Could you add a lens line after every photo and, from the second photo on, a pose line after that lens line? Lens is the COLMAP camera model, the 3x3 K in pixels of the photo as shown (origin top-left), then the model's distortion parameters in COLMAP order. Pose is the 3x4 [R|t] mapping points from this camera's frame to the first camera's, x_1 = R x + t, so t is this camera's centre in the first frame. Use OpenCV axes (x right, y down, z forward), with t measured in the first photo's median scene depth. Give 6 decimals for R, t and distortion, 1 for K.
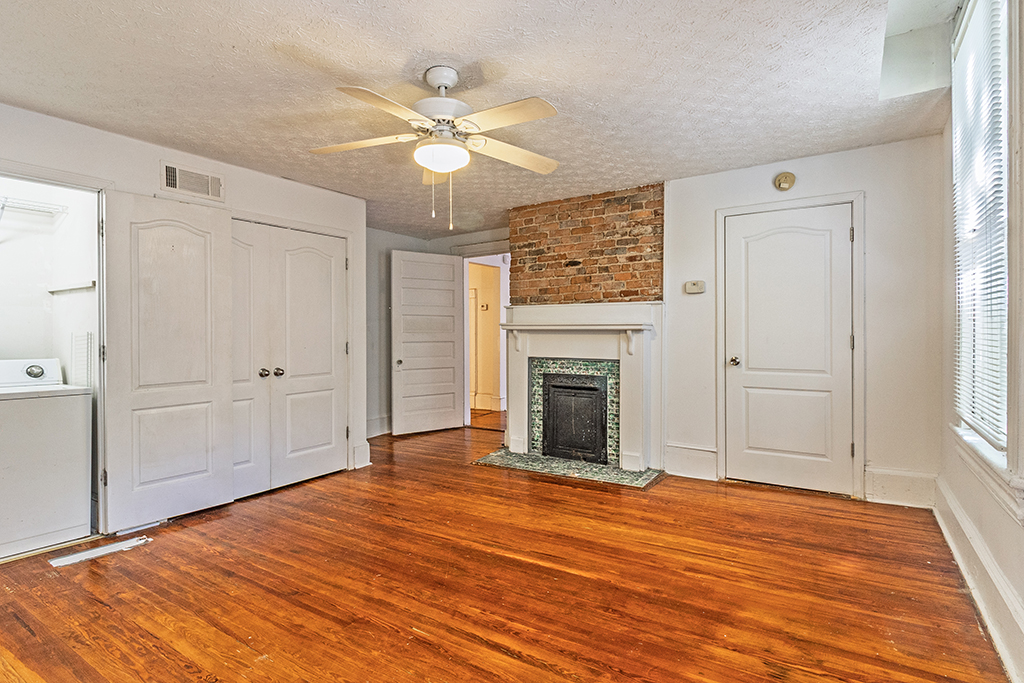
lens RADIAL K [[514.4, 0, 510.3], [0, 514.4, 338.4], [0, 0, 1]] dist [0.000101, -0.000438]
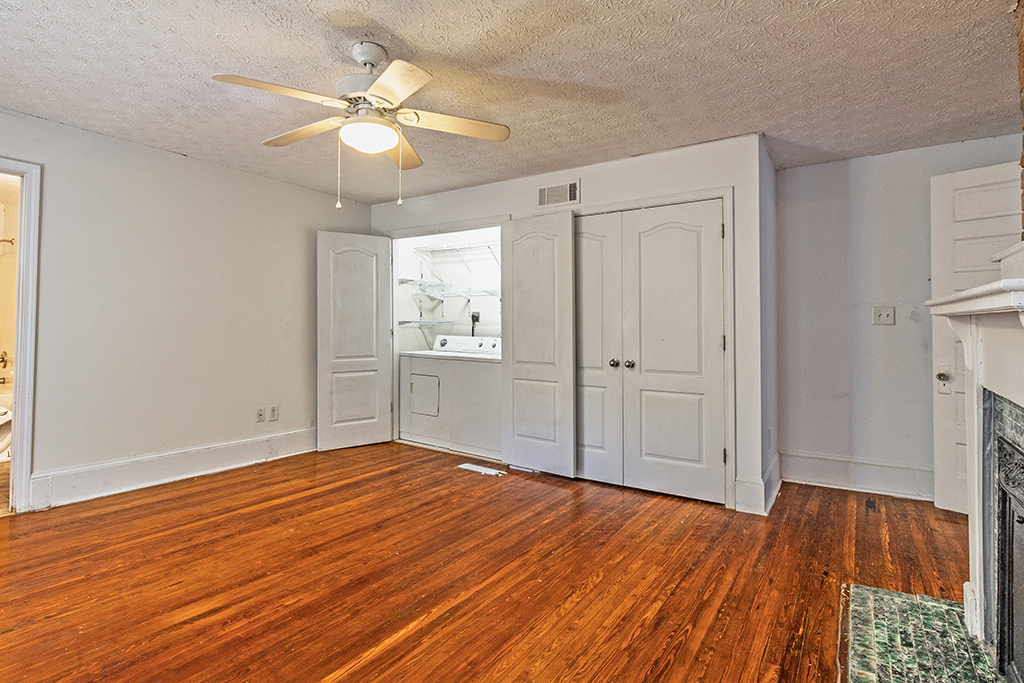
lens RADIAL K [[517.3, 0, 515.8], [0, 517.3, 318.4], [0, 0, 1]] dist [-0.001754, -0.000069]
pose [[-0.012920, -0.001569, -0.999915, 0.625745], [-0.013114, 0.999913, -0.001400, -0.017850], [0.999831, 0.013095, -0.012939, 1.004712]]
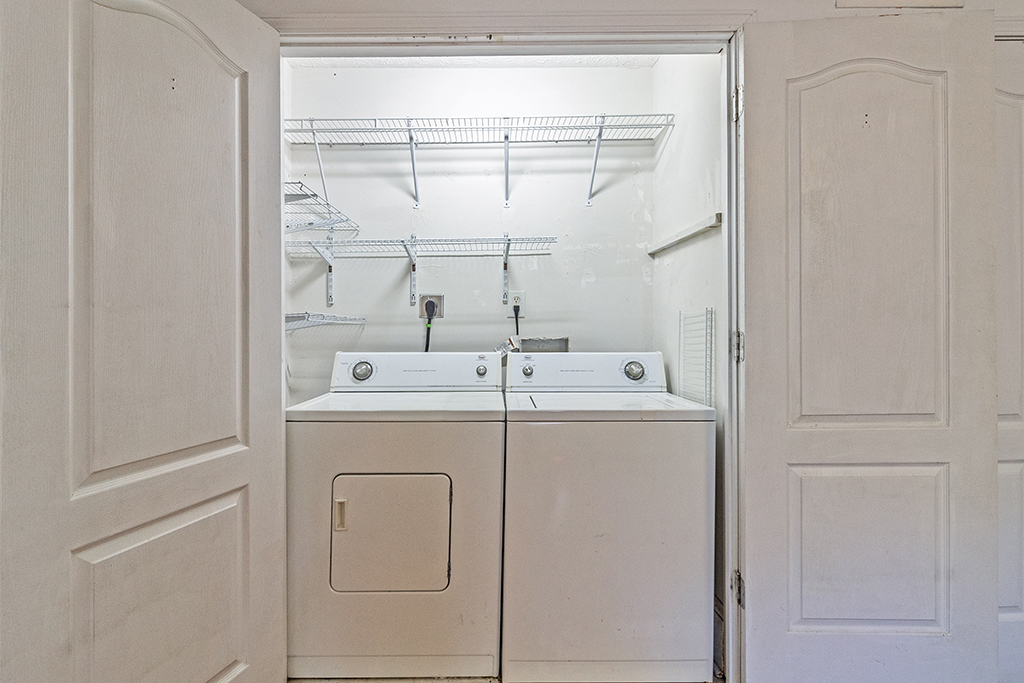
lens RADIAL K [[514.4, 0, 510.3], [0, 514.4, 338.4], [0, 0, 1]] dist [0.000101, -0.000438]
pose [[0.568336, 0.013688, -0.822683, -0.478772], [-0.001270, 0.999875, 0.015759, 0.012536], [0.822796, -0.007912, 0.568282, 0.501078]]
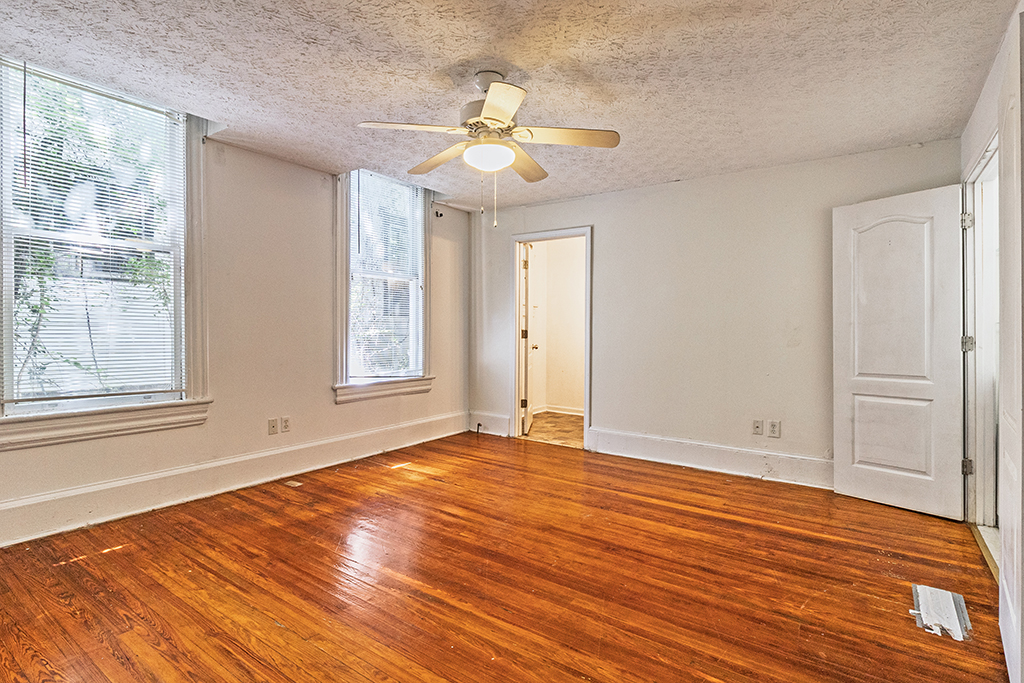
lens RADIAL K [[514.4, 0, 510.3], [0, 514.4, 338.4], [0, 0, 1]] dist [0.000101, -0.000438]
pose [[-0.999302, 0.008649, 0.036330, -0.166283], [0.009423, 0.999731, 0.021182, -0.005793], [-0.036137, 0.021510, -0.999115, 1.589832]]
